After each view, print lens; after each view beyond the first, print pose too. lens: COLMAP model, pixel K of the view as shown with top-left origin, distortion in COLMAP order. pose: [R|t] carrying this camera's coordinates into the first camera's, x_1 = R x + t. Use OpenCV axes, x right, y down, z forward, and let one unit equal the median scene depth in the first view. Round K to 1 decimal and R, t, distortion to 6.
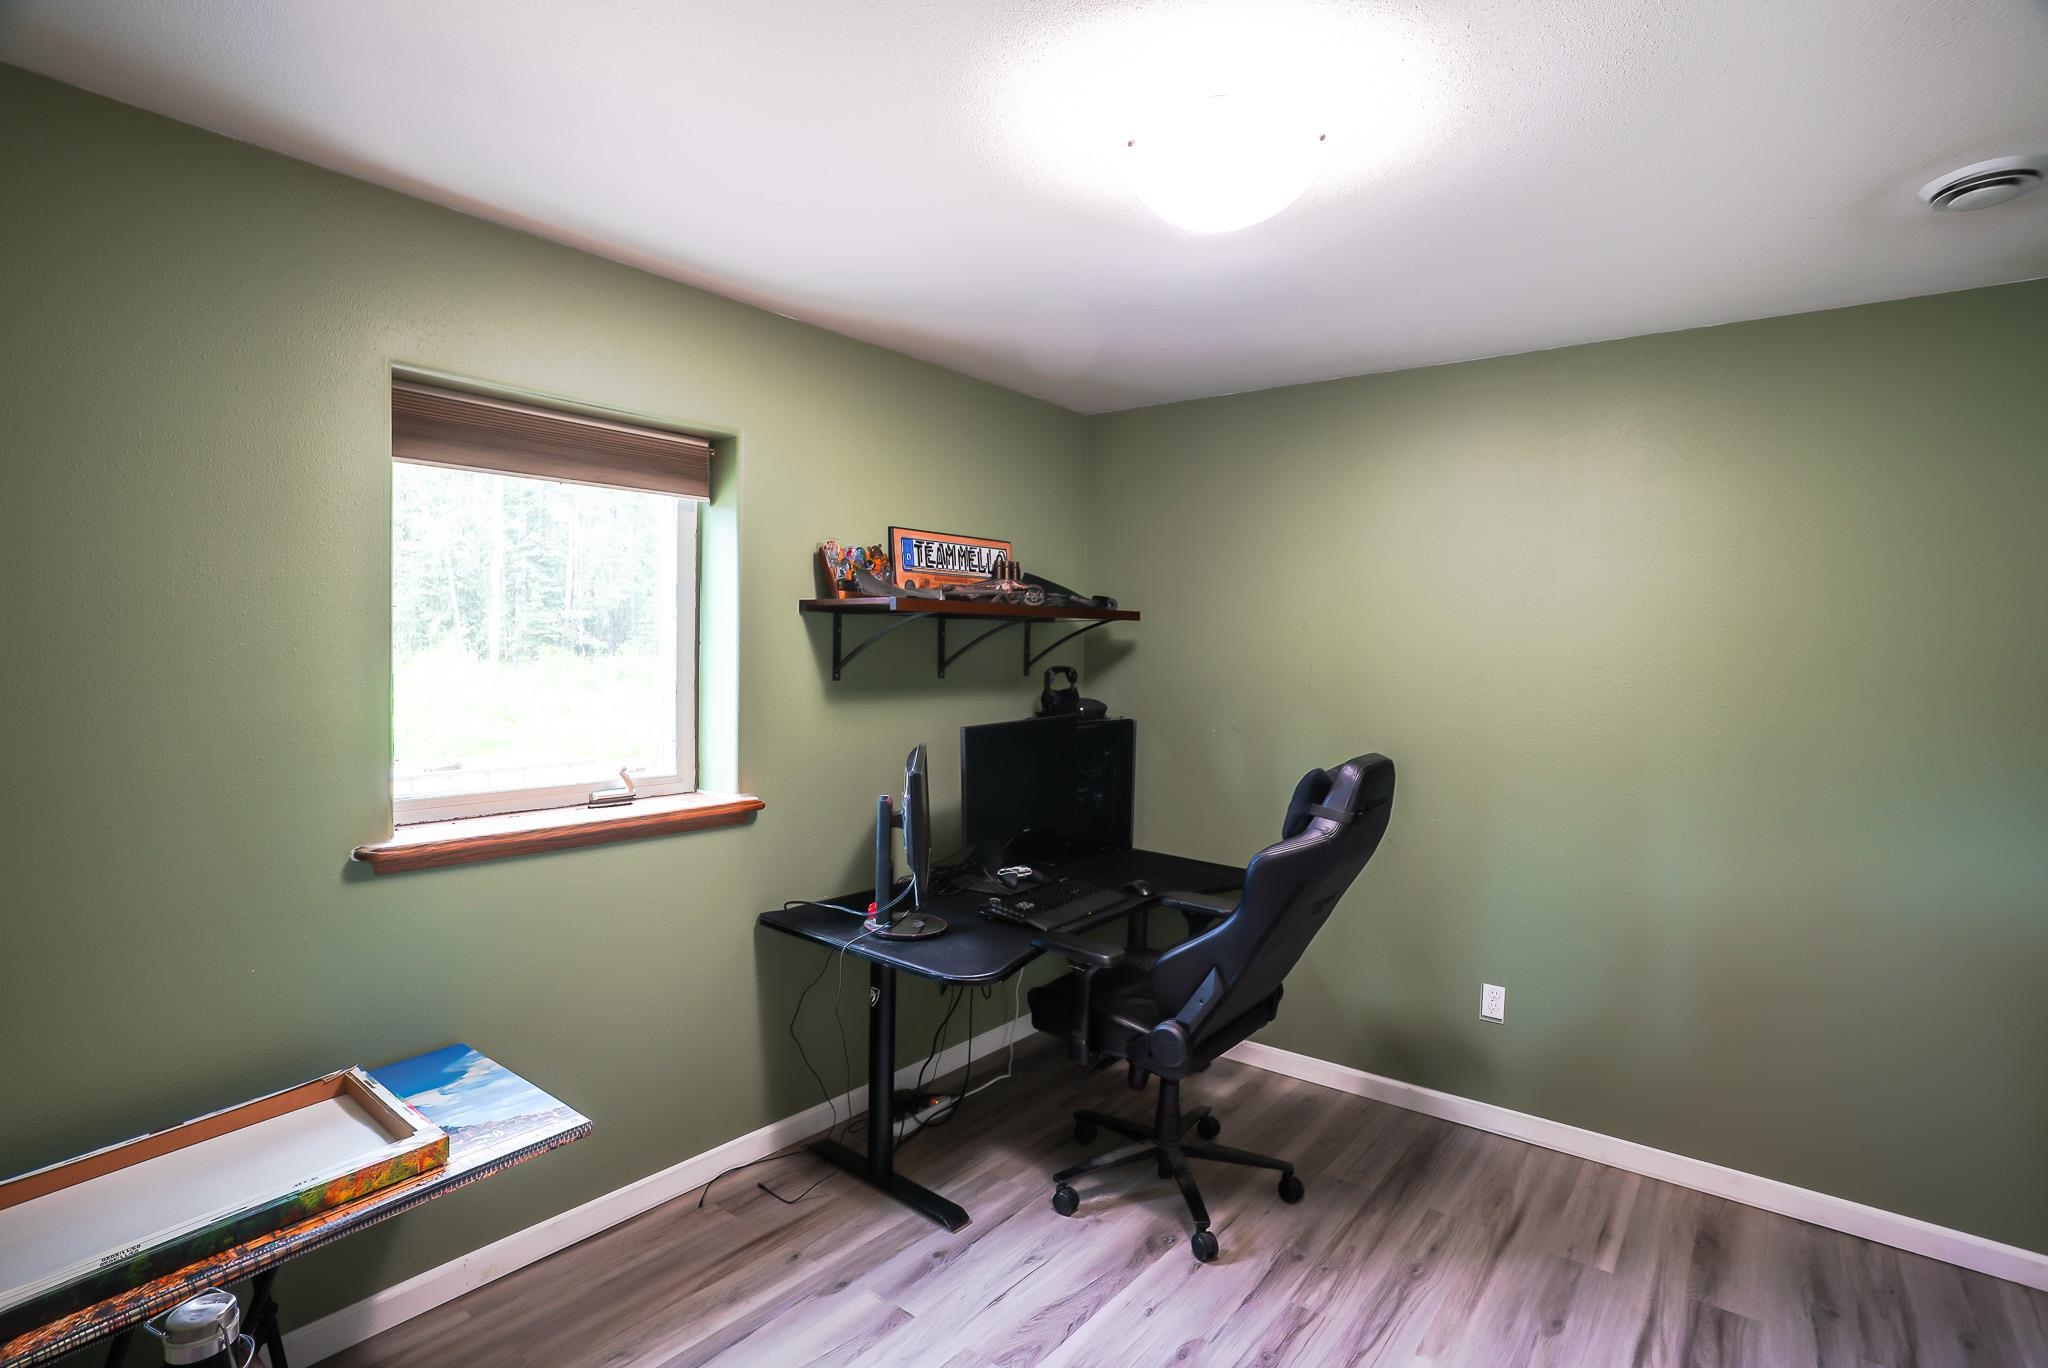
lens RADIAL K [[1007.8, 0, 1017.7], [0, 1007.8, 675.1], [0, 0, 1]] dist [-0.067547, 0.029290]
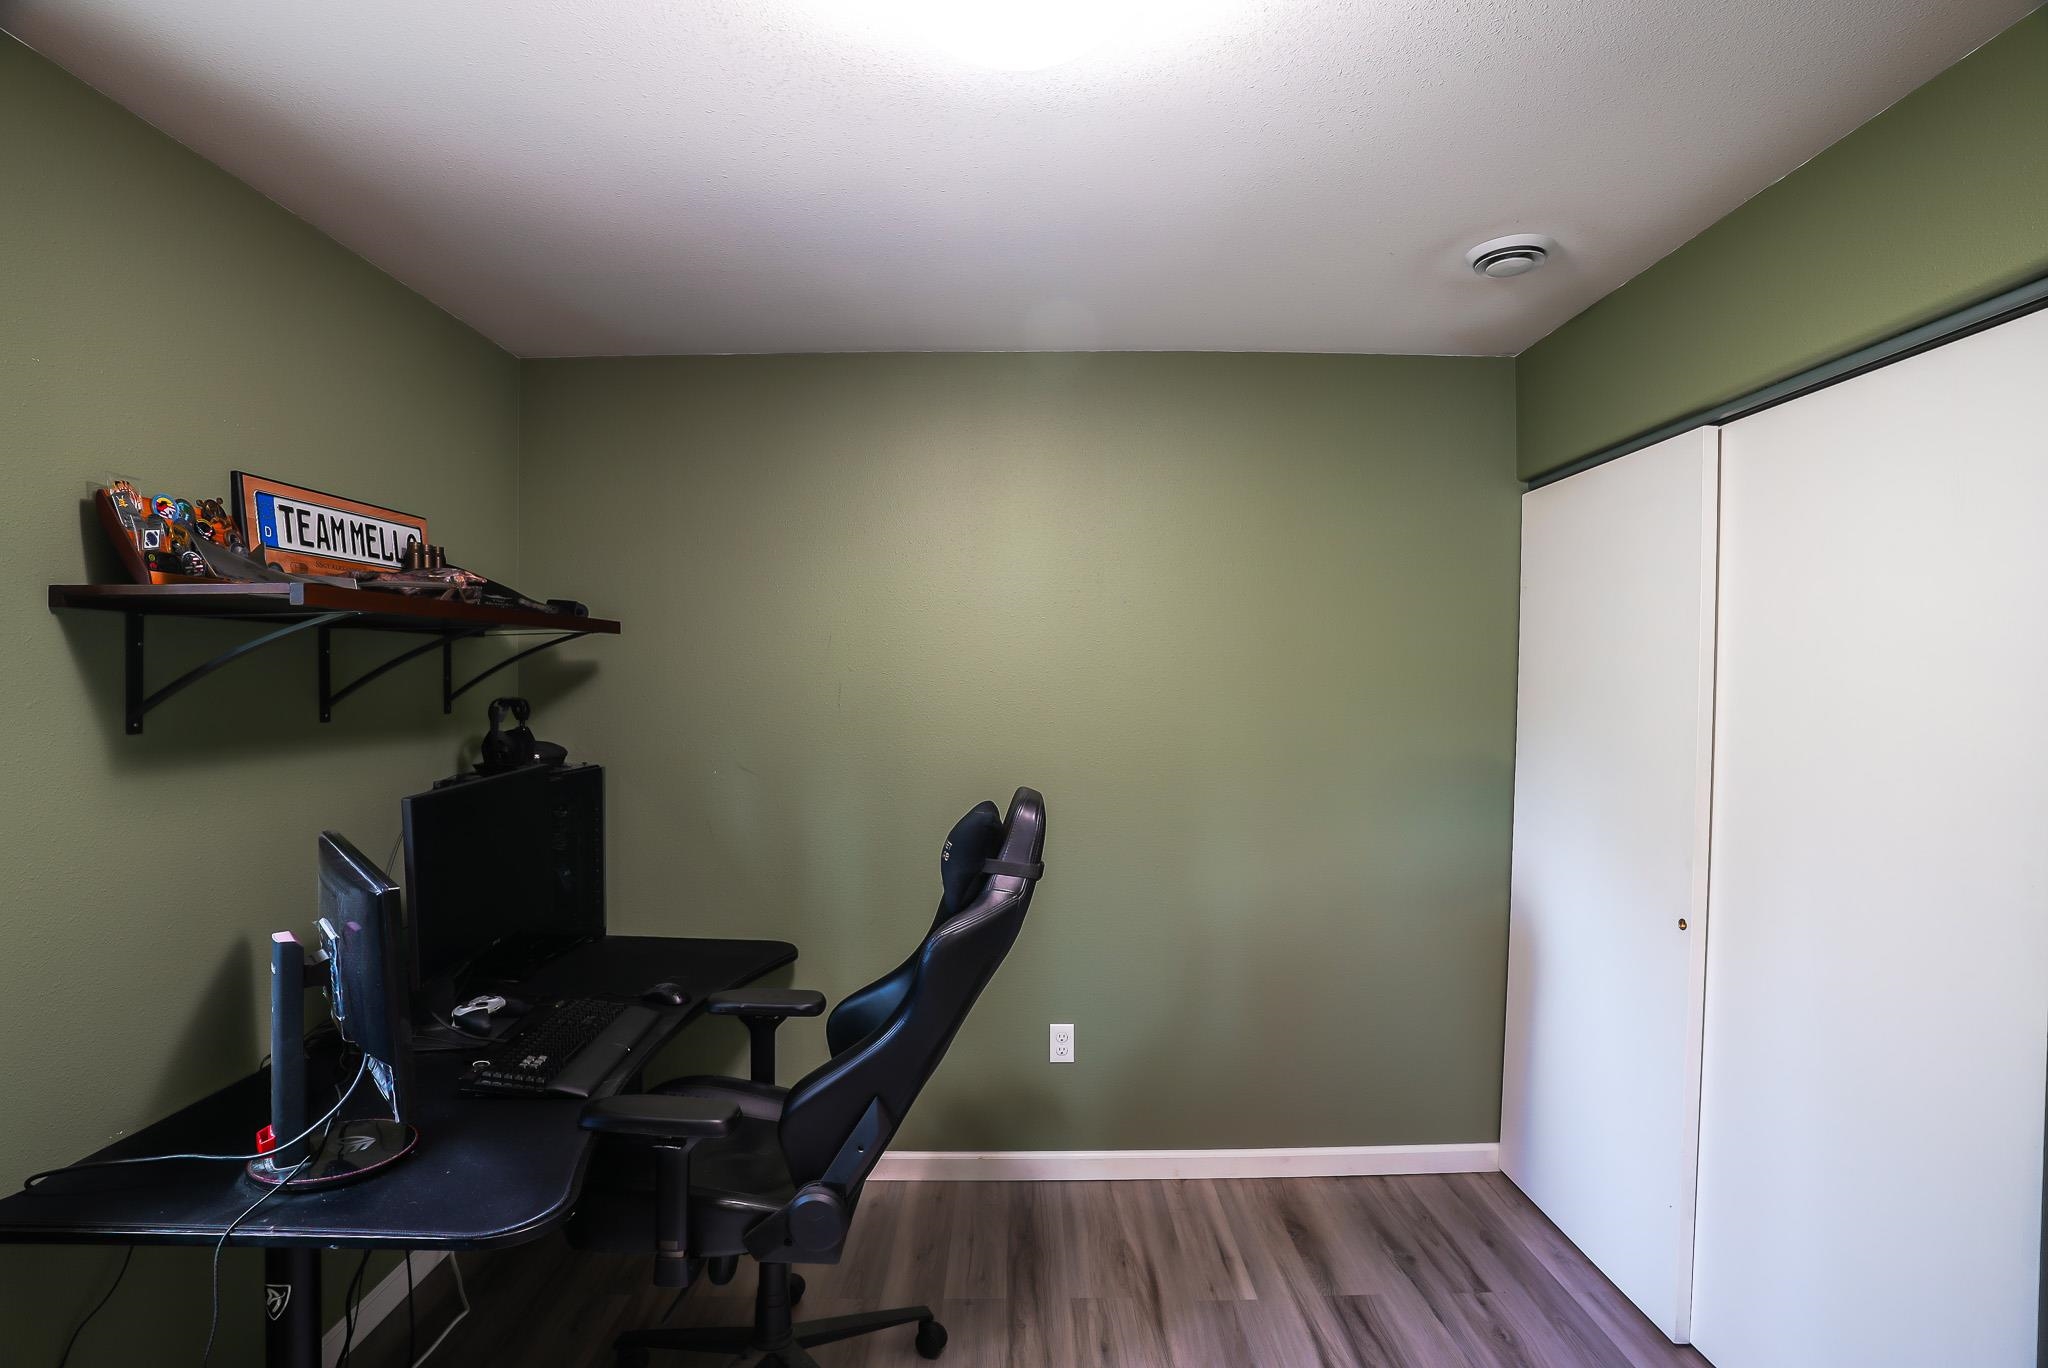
lens RADIAL K [[1007.8, 0, 1025.7], [0, 1007.8, 677.3], [0, 0, 1]] dist [-0.067547, 0.029290]
pose [[0.780060, -0.019271, 0.625407, -0.135532], [0.034769, 0.999316, -0.012574, -0.002142], [-0.624737, 0.031554, 0.780197, 0.281943]]
